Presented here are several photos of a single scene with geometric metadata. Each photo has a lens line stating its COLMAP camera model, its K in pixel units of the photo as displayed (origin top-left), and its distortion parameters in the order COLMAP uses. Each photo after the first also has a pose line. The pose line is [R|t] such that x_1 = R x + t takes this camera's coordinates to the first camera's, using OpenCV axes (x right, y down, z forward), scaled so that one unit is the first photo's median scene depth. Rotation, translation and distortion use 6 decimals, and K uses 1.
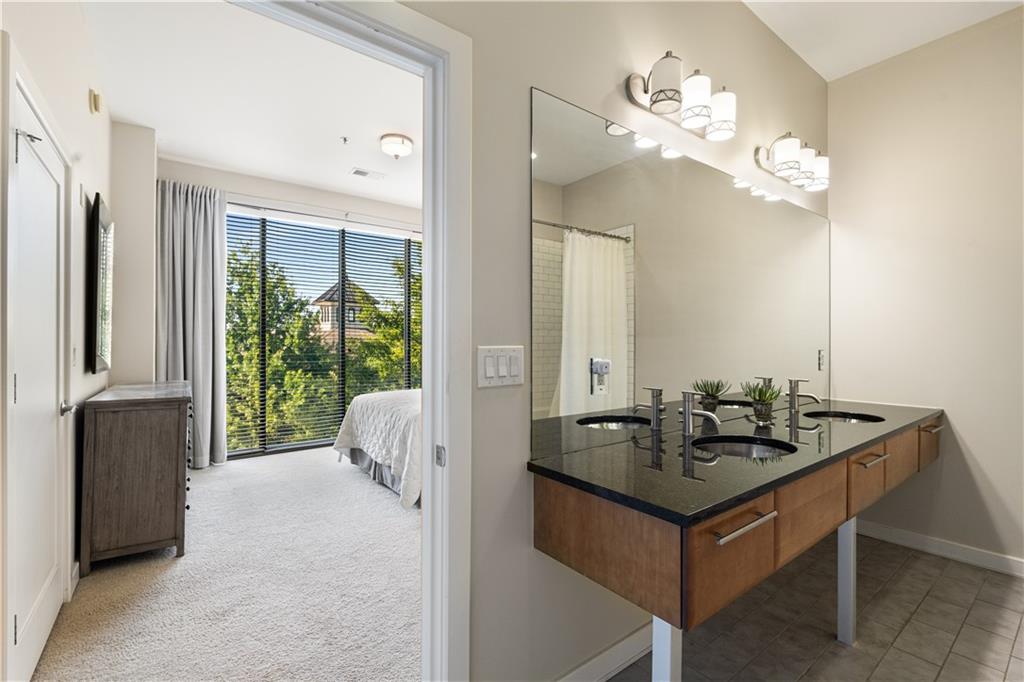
lens RADIAL K [[451.0, 0, 508.1], [0, 451.0, 343.8], [0, 0, 1]] dist [-0.006927, 0.001326]
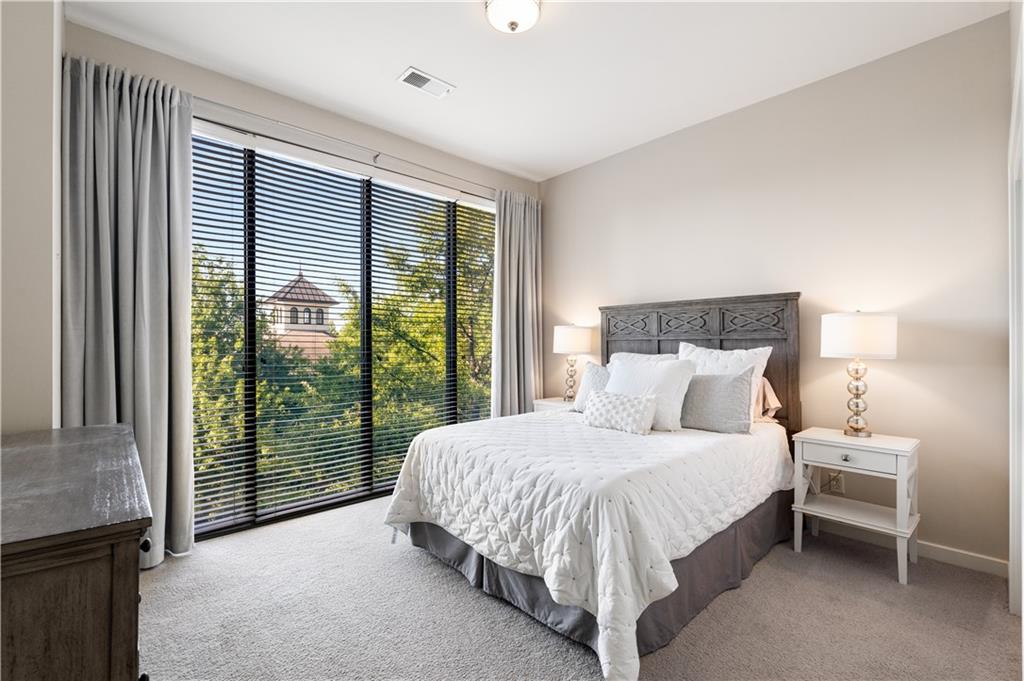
lens RADIAL K [[451.0, 0, 506.0], [0, 451.0, 348.2], [0, 0, 1]] dist [-0.006927, 0.001326]
pose [[0.995394, -0.003551, 0.095804, -0.262582], [0.003226, 0.999989, 0.003546, -0.003195], [-0.095816, -0.003220, 0.995394, 0.356729]]
